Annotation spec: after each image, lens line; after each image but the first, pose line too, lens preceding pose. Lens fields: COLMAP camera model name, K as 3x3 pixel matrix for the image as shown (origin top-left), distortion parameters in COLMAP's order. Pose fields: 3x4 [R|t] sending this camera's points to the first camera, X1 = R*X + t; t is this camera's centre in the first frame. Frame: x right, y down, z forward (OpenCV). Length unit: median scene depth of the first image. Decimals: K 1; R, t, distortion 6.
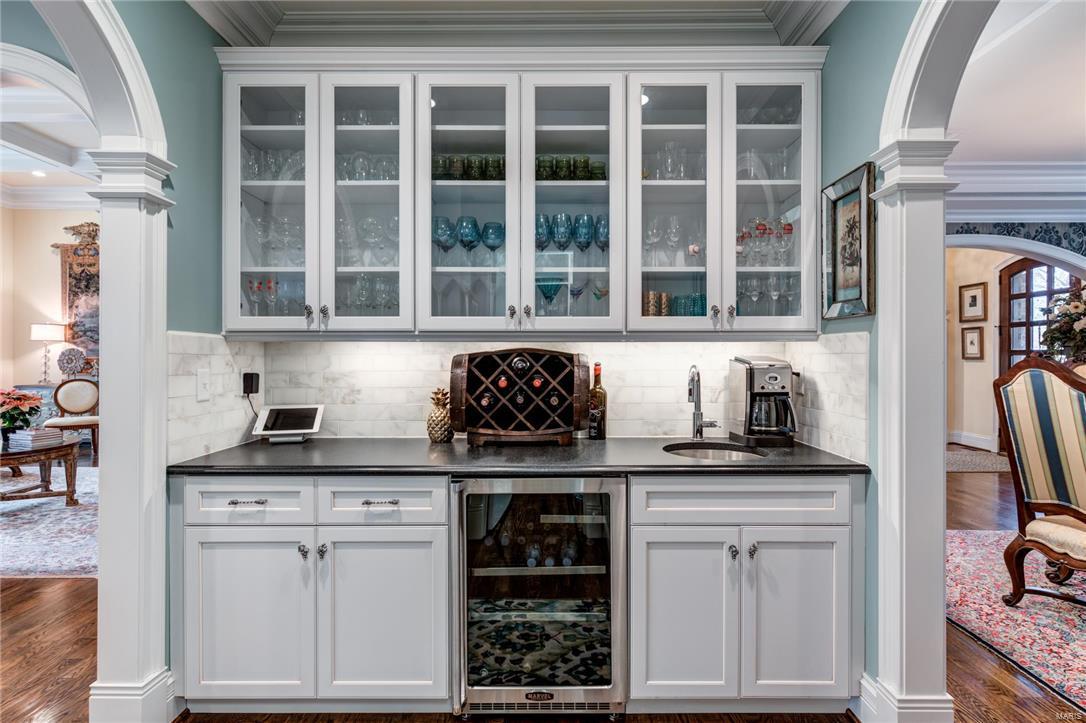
lens RADIAL K [[535.2, 0, 544.4], [0, 535.2, 354.5], [0, 0, 1]] dist [0.002958, -0.002669]
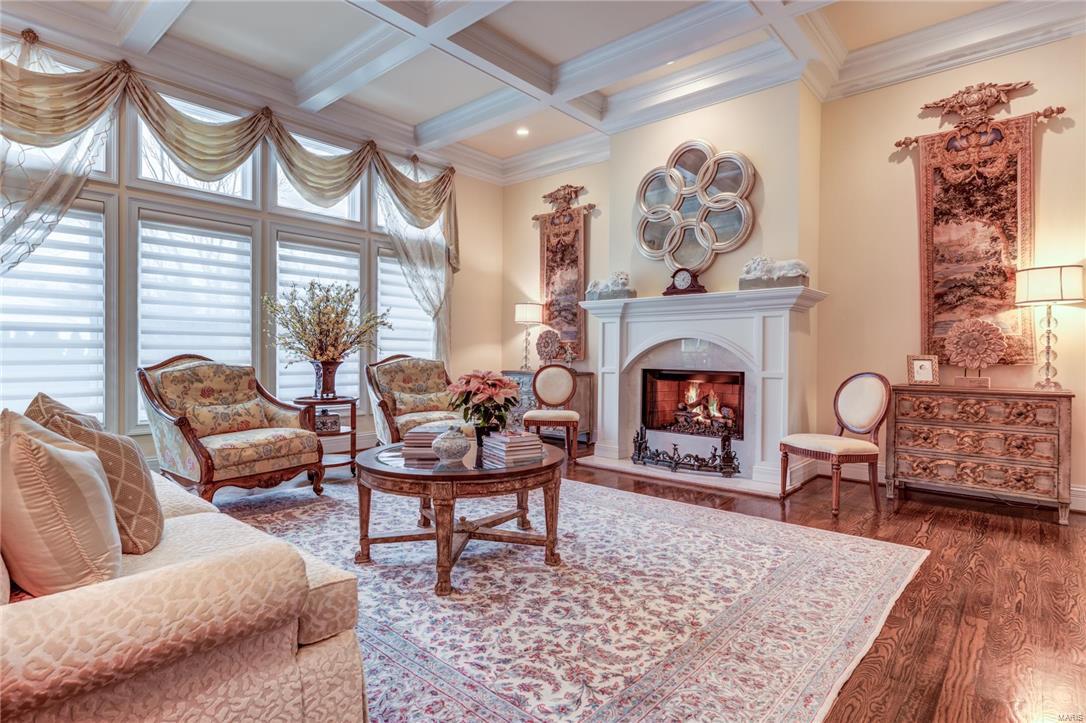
lens RADIAL K [[549.8, 0, 543.3], [0, 549.8, 355.6], [0, 0, 1]] dist [0.000468, 0.001312]
pose [[0.749380, 0.011824, -0.662034, -0.284048], [-0.010060, 0.999928, 0.006472, 0.024123], [0.662064, 0.001810, 0.749445, 0.310847]]
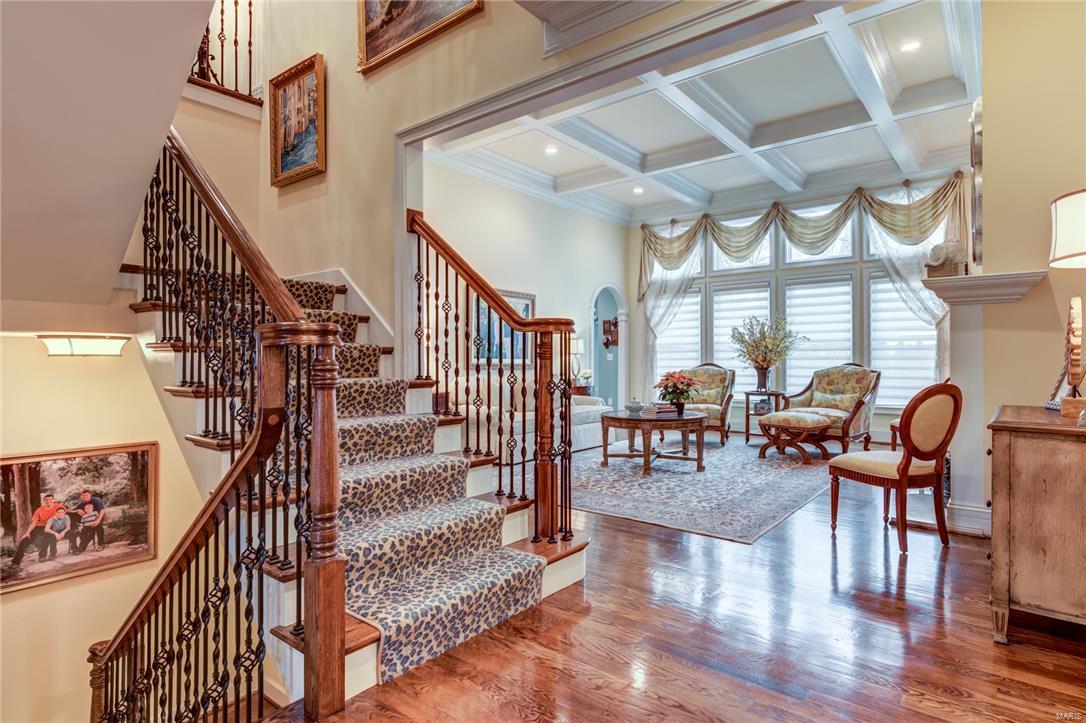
lens RADIAL K [[571.8, 0, 583.0], [0, 571.8, 358.8], [0, 0, 1]] dist [0.000395, -0.000123]
pose [[-0.594585, -0.002536, -0.804029, 0.245295], [0.000344, 0.999994, -0.003409, 0.026378], [0.804033, -0.002304, -0.594581, 1.199097]]
